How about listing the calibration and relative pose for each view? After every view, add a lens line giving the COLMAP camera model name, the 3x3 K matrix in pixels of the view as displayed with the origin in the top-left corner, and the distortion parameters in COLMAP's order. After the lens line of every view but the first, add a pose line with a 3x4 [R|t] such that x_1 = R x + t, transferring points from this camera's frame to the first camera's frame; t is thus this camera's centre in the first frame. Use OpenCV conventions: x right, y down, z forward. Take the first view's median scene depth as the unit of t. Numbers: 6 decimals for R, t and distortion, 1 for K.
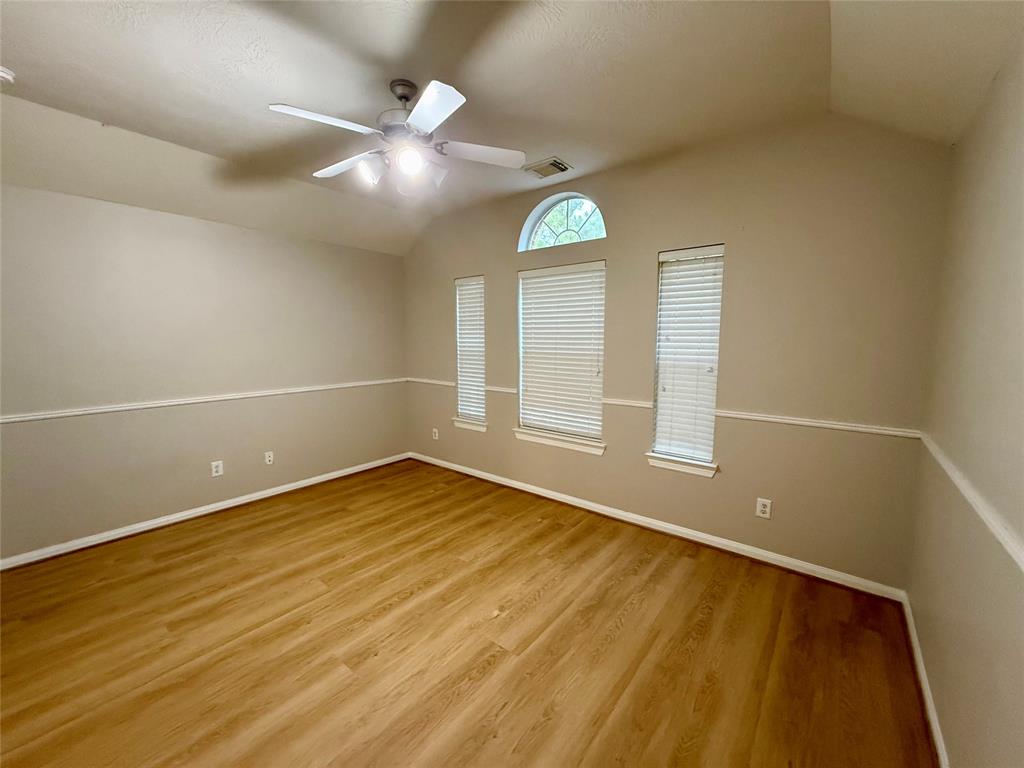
lens RADIAL K [[406.3, 0, 508.8], [0, 406.3, 382.4], [0, 0, 1]] dist [-0.000901, -0.000029]
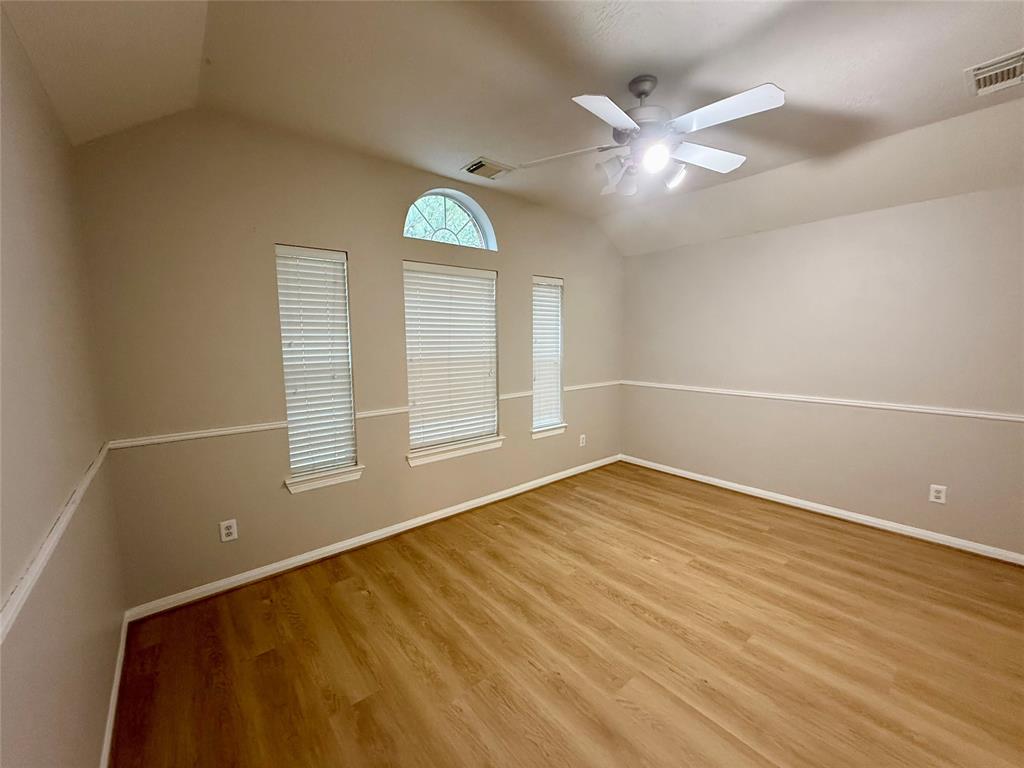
lens RADIAL K [[406.3, 0, 508.8], [0, 406.3, 382.4], [0, 0, 1]] dist [-0.000901, -0.000029]
pose [[0.194490, -0.104007, 0.975375, -0.957950], [0.119188, 0.989501, 0.081747, -0.095228], [-0.973636, 0.100354, 0.204845, 0.841511]]
